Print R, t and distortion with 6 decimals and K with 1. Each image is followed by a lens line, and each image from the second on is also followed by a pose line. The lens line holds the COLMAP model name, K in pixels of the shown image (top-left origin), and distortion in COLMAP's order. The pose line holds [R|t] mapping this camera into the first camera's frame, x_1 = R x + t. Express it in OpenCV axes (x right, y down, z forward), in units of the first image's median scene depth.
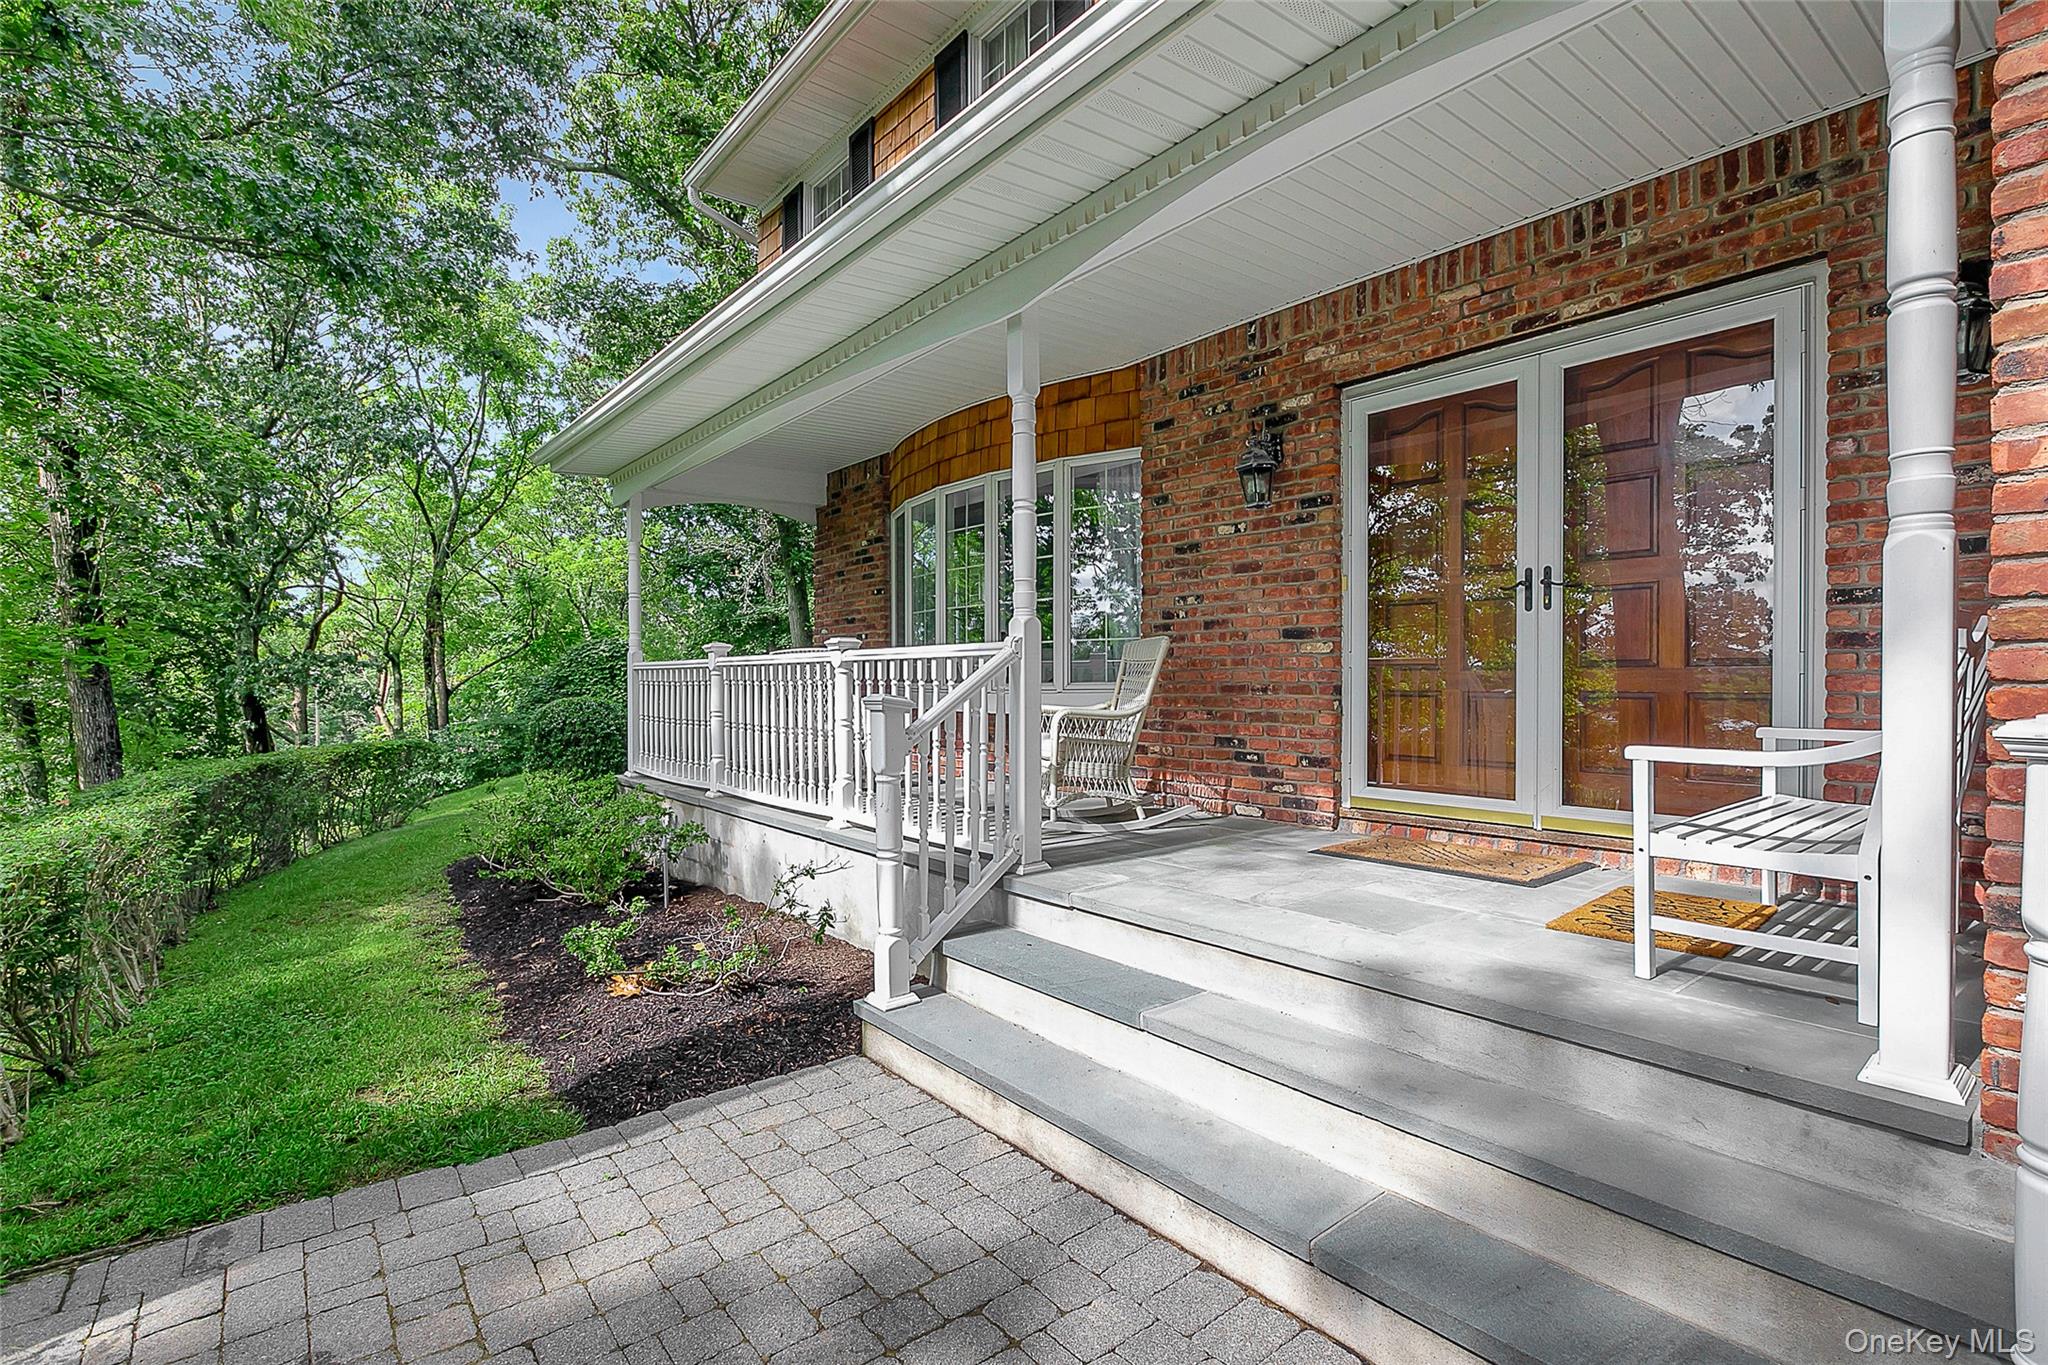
lens RADIAL K [[976.2, 0, 1026.0], [0, 976.2, 682.8], [0, 0, 1]] dist [0.000309, 0.000010]
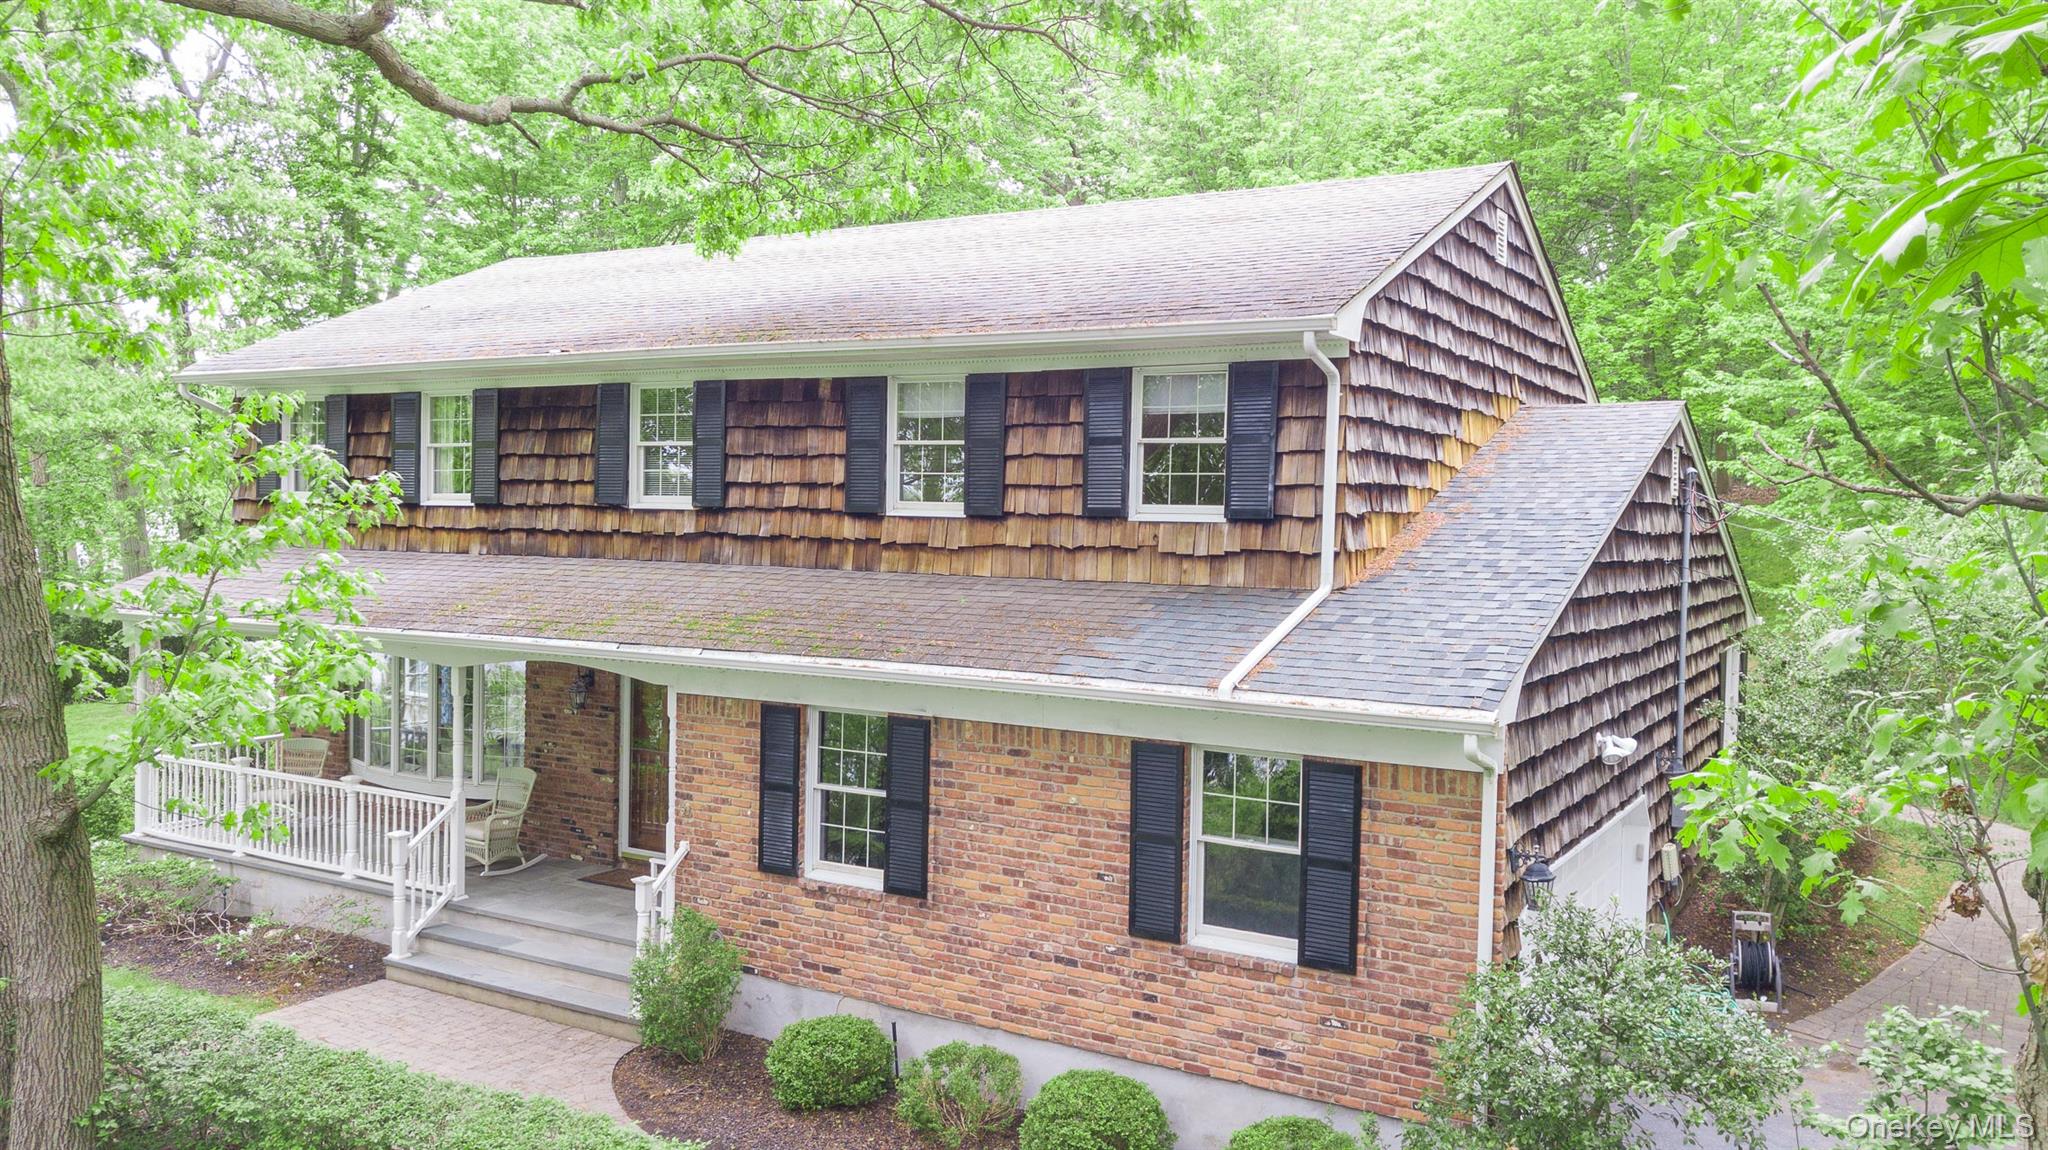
lens RADIAL K [[1585.5, 0, 1025.4], [0, 1585.5, 576.9], [0, 0, 1]] dist [0.005744, 0.000714]
pose [[0.933614, 0.013208, 0.358036, -0.081650], [-0.024330, 0.999351, 0.026577, -0.570341], [-0.357453, -0.033523, 0.933329, -2.406870]]
